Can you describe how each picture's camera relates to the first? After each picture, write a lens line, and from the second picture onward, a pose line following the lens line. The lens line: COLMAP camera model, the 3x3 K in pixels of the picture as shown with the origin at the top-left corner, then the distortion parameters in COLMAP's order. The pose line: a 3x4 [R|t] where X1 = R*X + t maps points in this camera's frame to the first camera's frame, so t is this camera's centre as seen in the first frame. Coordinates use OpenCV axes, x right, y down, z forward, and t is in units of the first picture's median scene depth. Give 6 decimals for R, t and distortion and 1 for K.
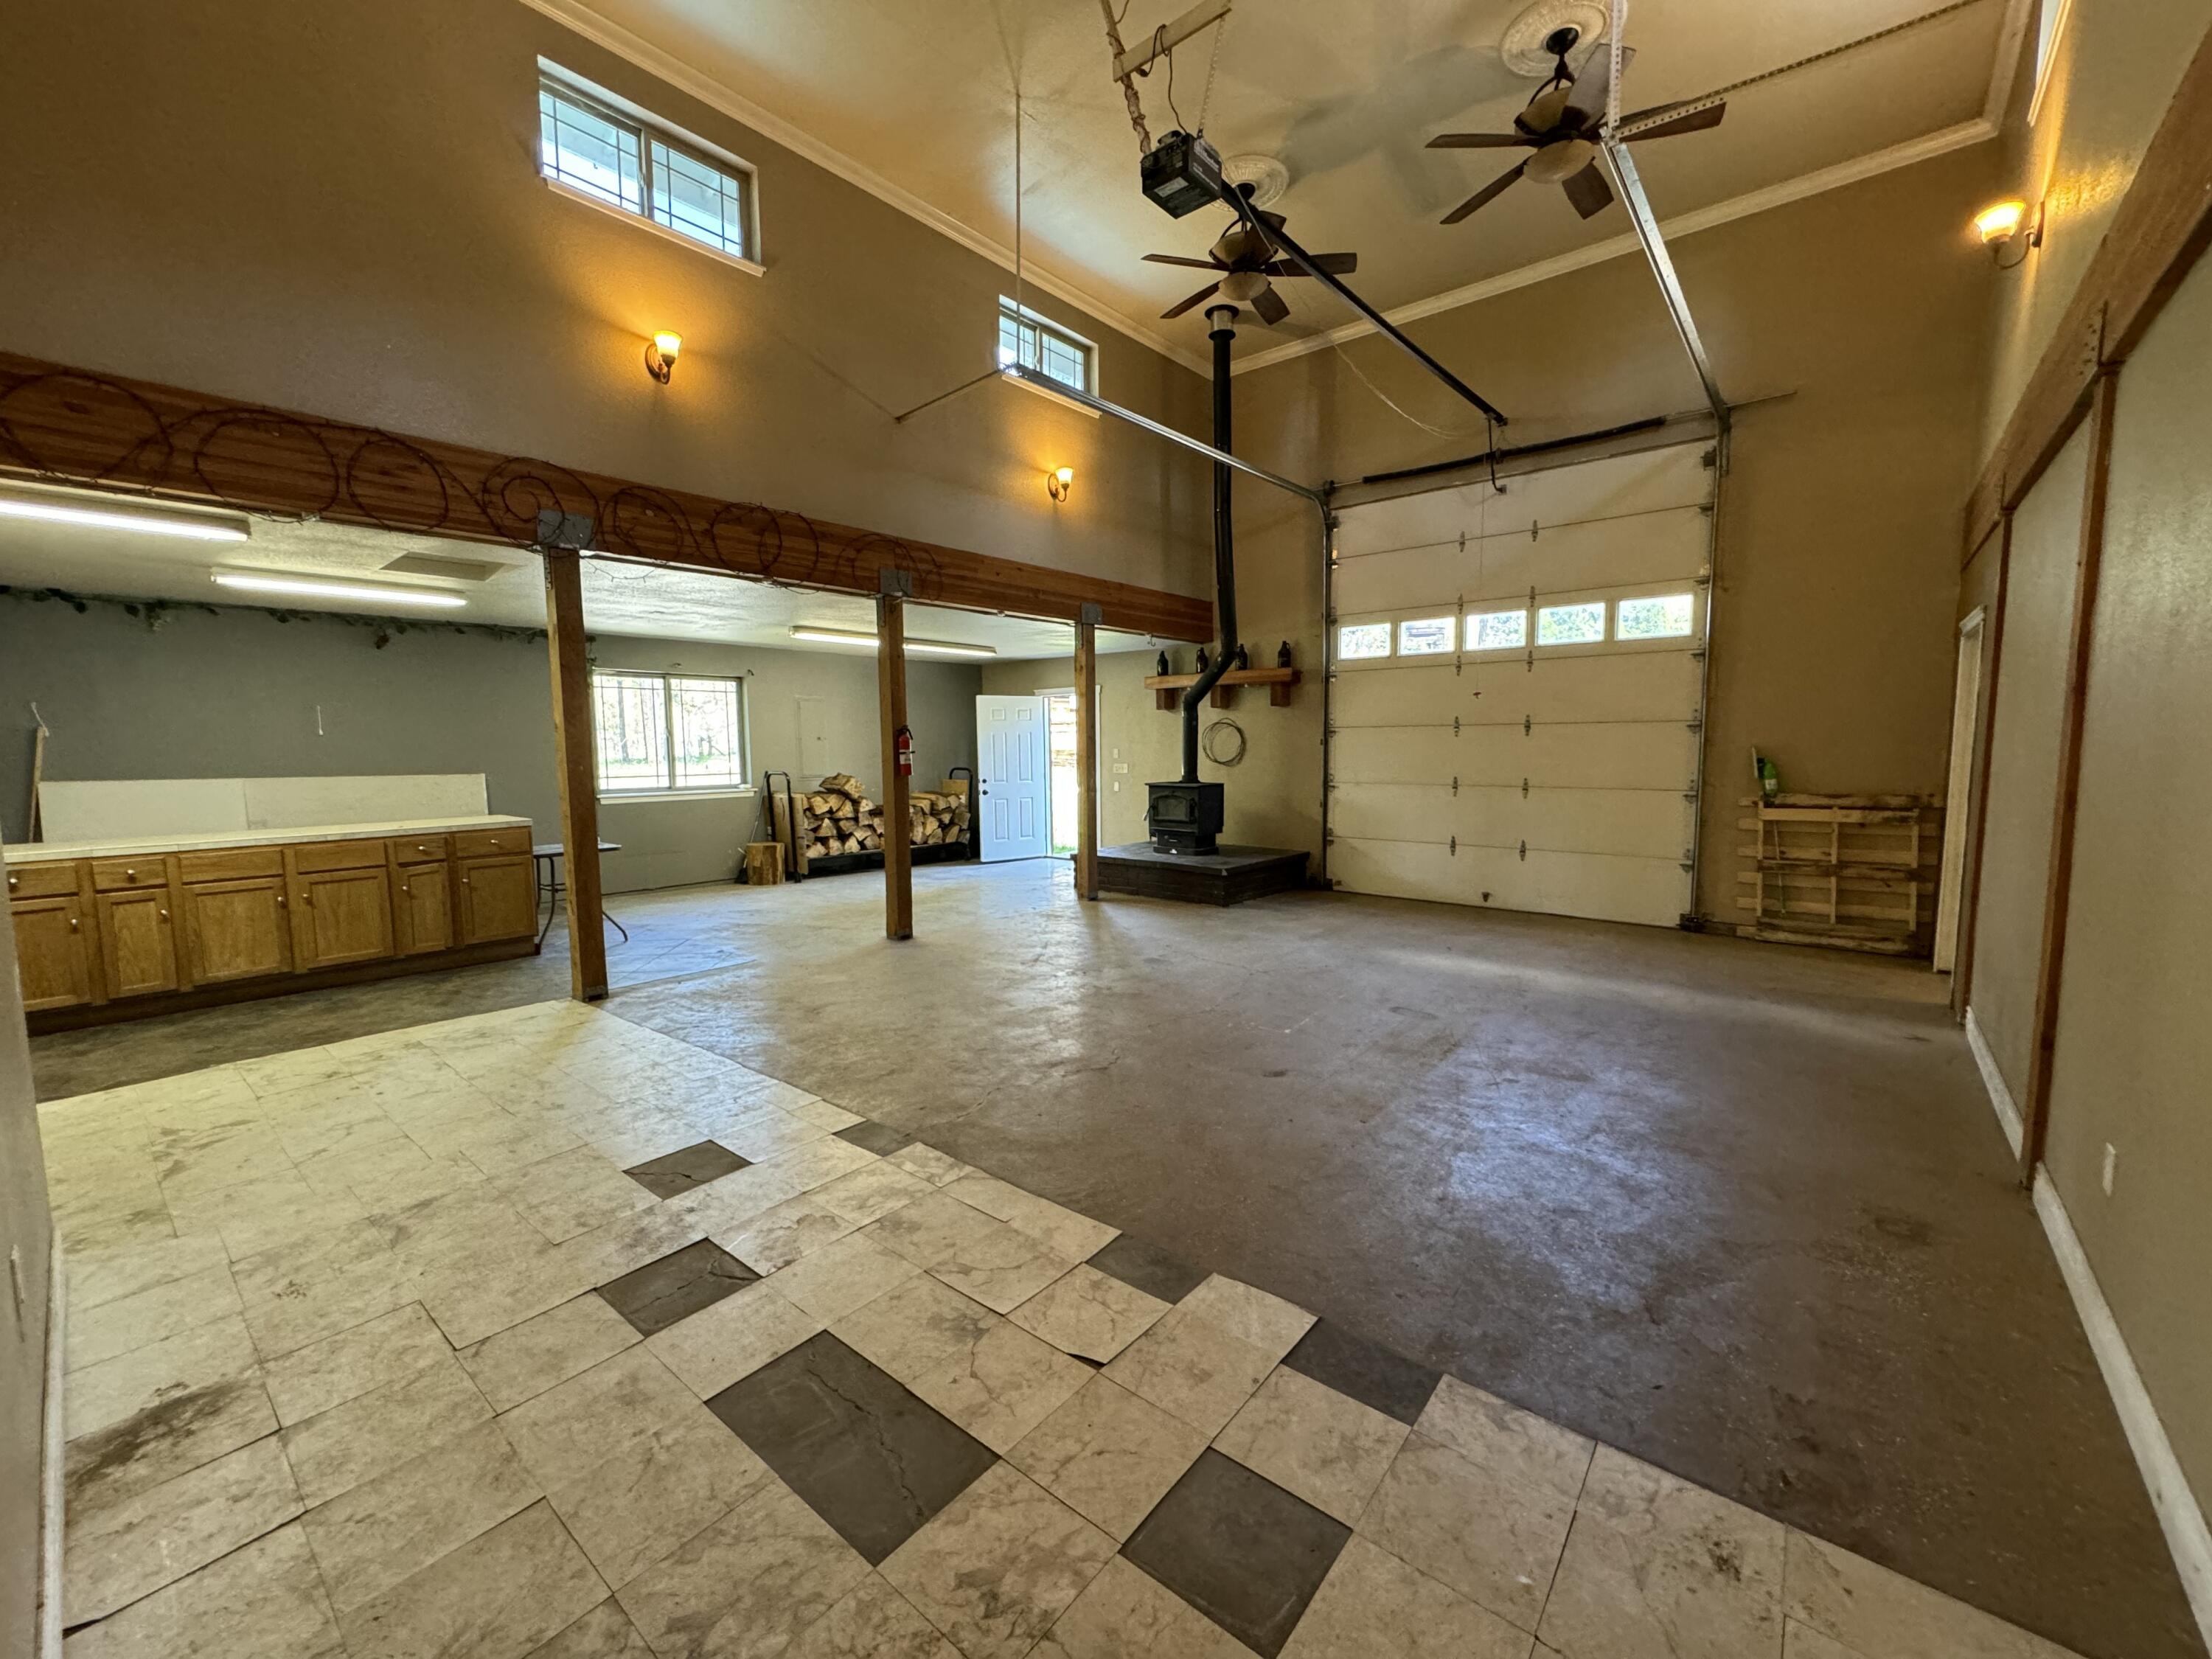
lens RADIAL K [[877.0, 0, 1106.0], [0, 877.0, 829.5], [0, 0, 1]] dist [-0.002207, -0.000398]
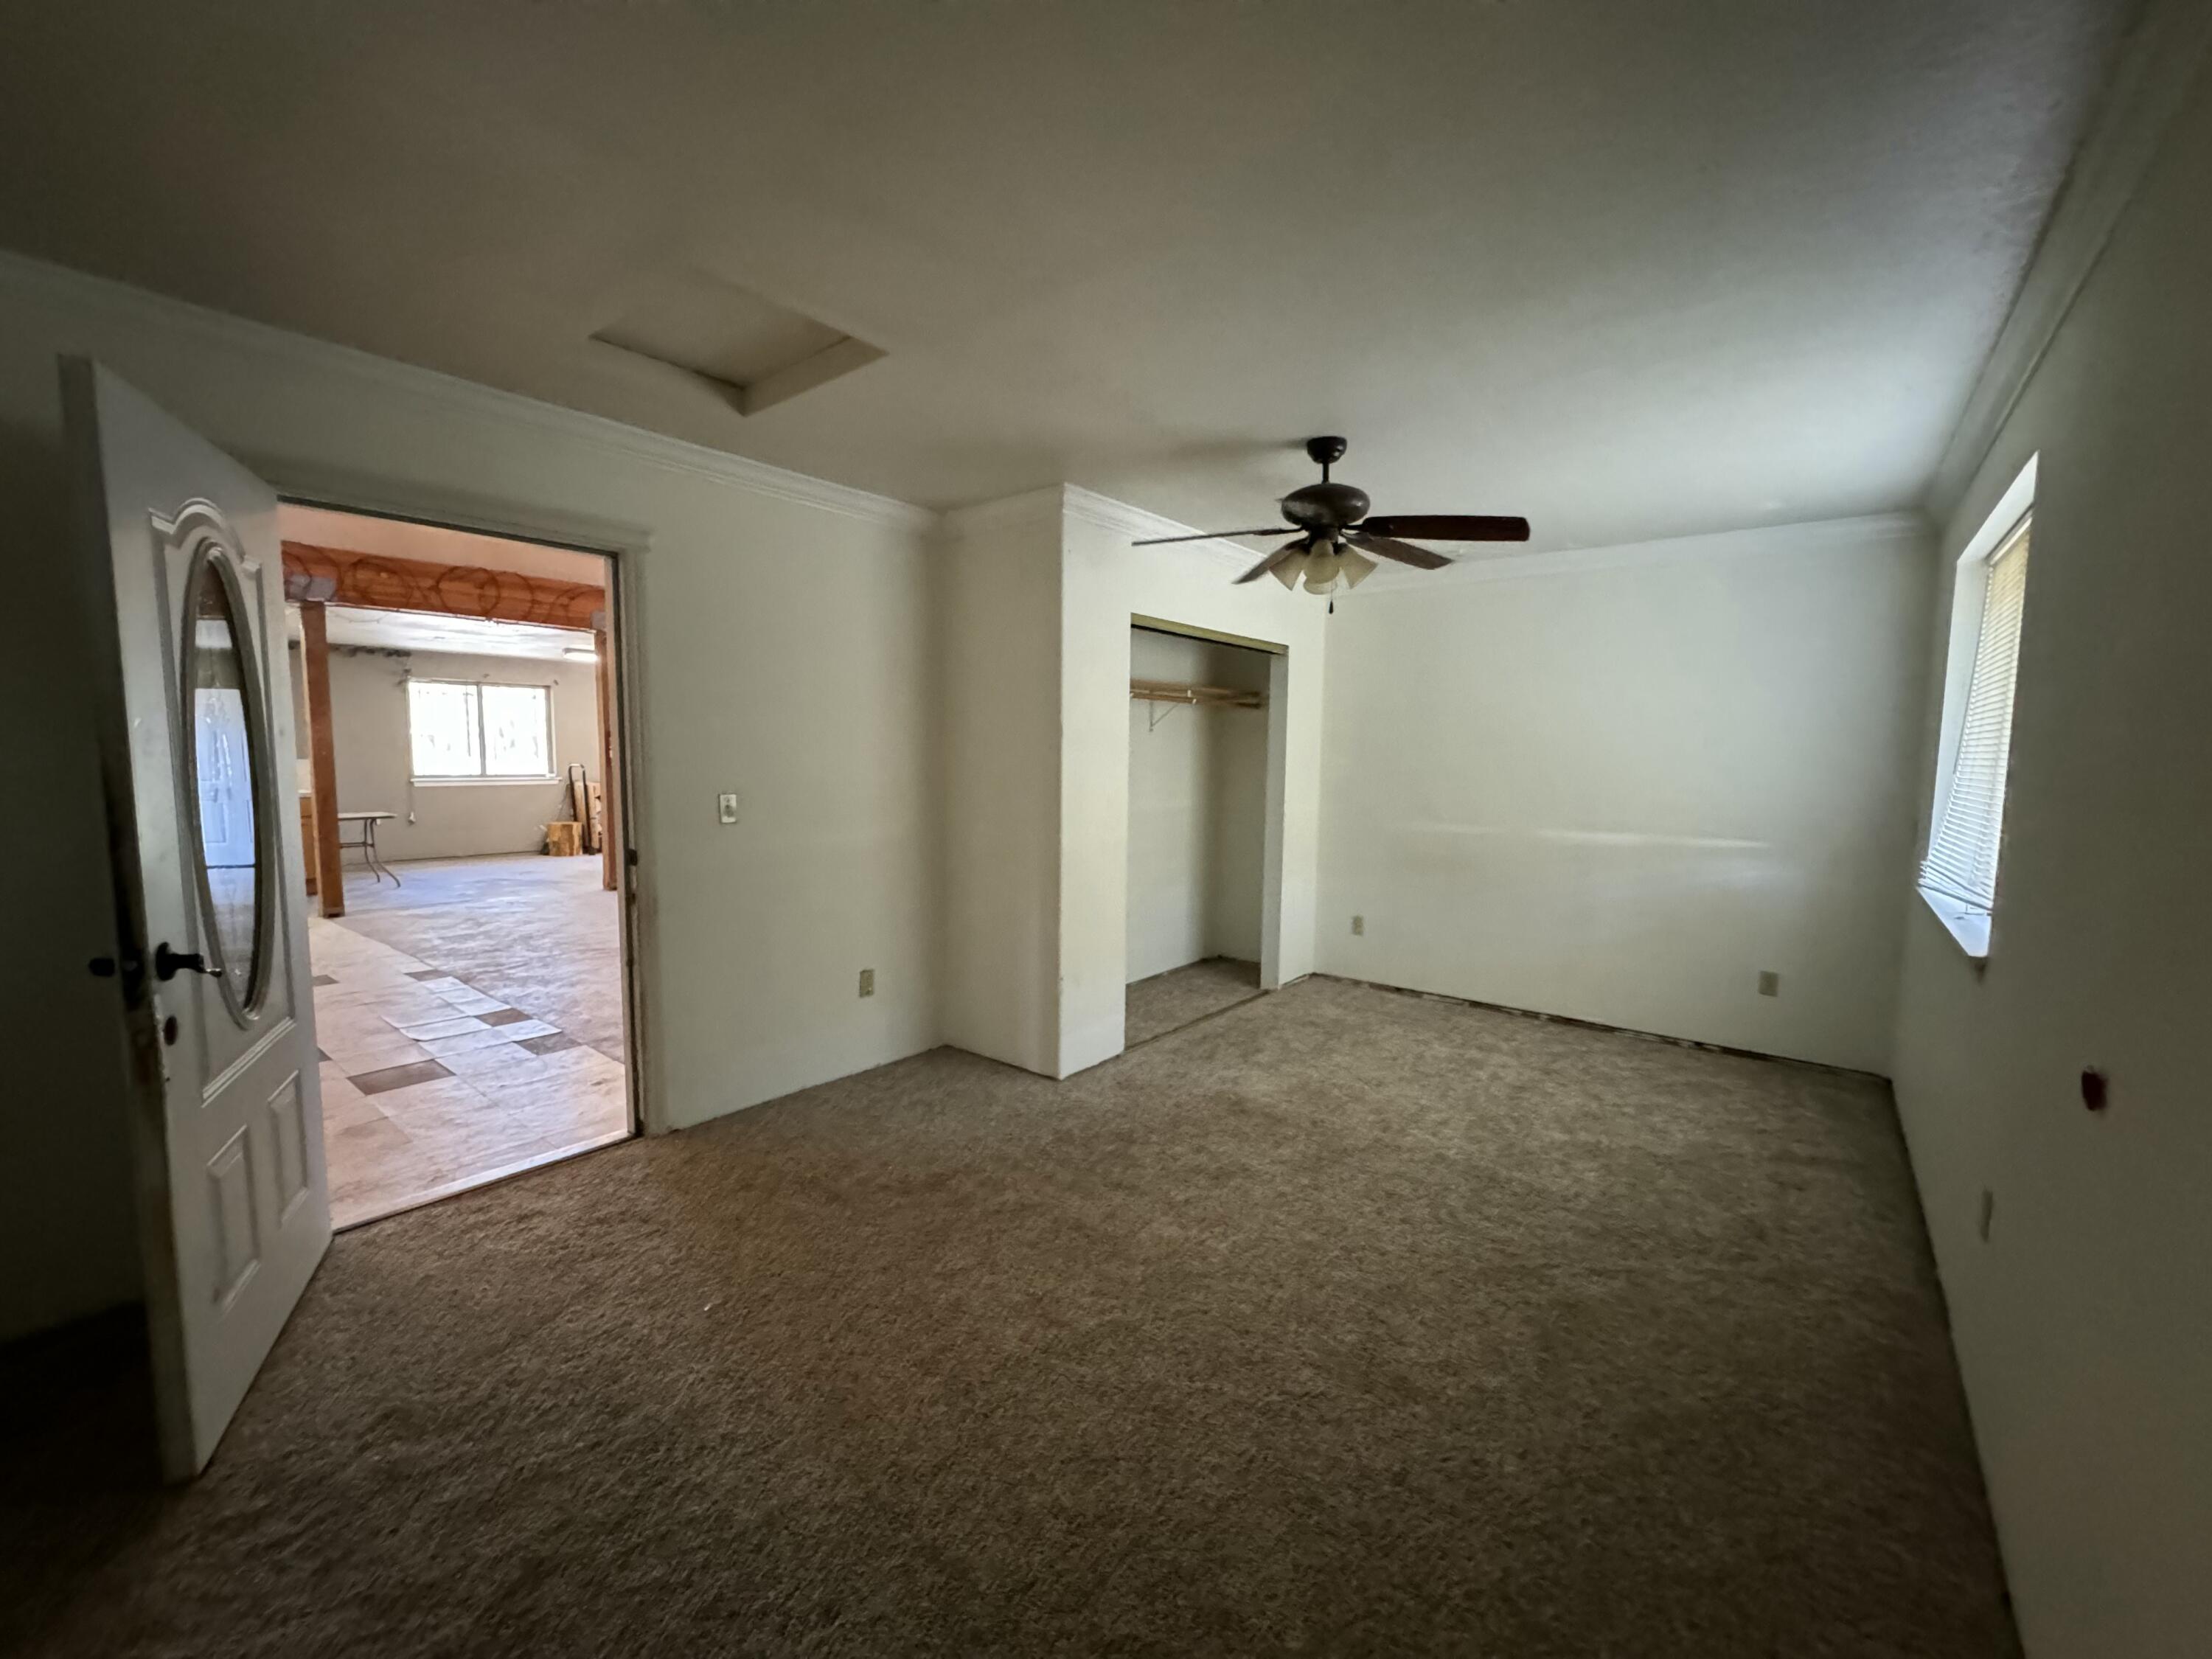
lens RADIAL K [[877.0, 0, 1106.0], [0, 877.0, 829.5], [0, 0, 1]] dist [-0.002207, -0.000398]
pose [[0.999320, 0.018477, 0.031916, 0.550327], [-0.018276, 0.999811, -0.006577, 0.033298], [-0.032032, 0.005990, 0.999469, -0.404540]]
